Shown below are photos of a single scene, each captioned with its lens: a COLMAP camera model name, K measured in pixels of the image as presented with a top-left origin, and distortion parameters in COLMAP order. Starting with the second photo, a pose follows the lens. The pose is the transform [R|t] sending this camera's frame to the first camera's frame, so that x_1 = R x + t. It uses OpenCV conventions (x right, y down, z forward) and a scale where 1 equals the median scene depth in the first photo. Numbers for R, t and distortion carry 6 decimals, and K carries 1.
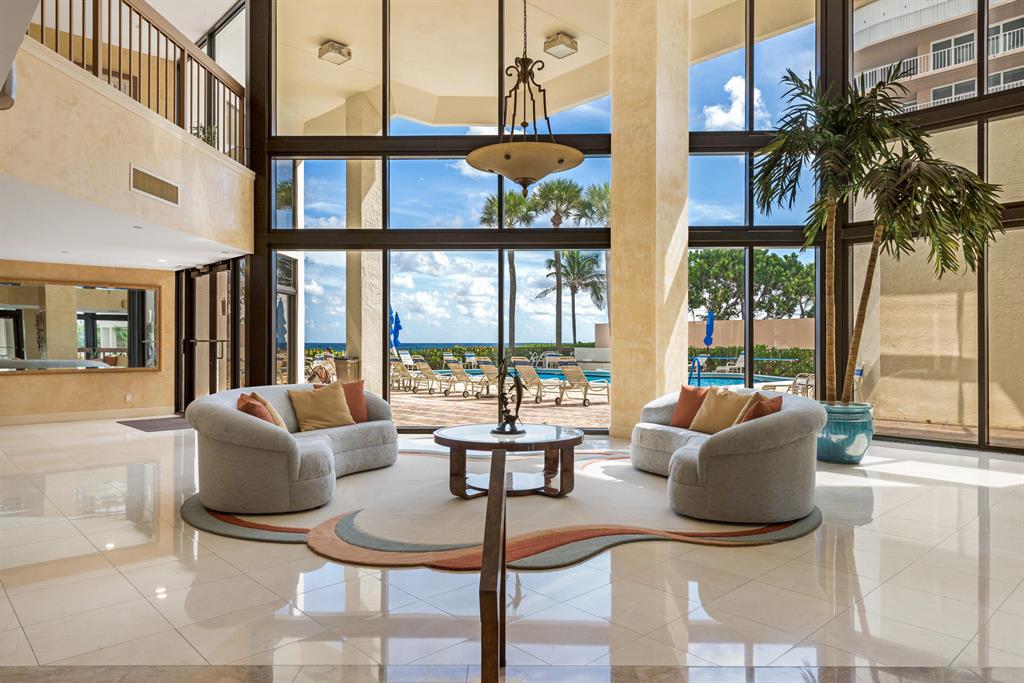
lens RADIAL K [[656.4, 0, 512.0], [0, 656.4, 341.5], [0, 0, 1]] dist [-0.001474, 0.000516]
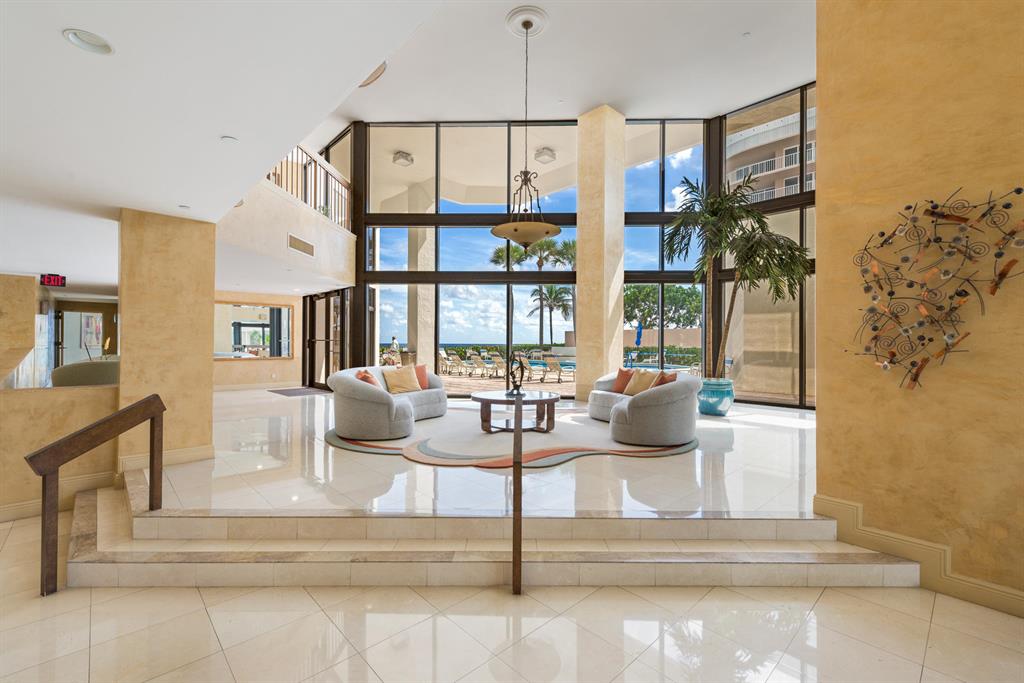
lens RADIAL K [[457.0, 0, 512.0], [0, 457.0, 341.5], [0, 0, 1]] dist [0.000193, -0.000020]
pose [[0.999887, 0.004276, 0.014411, -0.023090], [-0.004196, 0.999976, -0.005591, 0.006649], [-0.014435, 0.005530, 0.999881, -0.121755]]
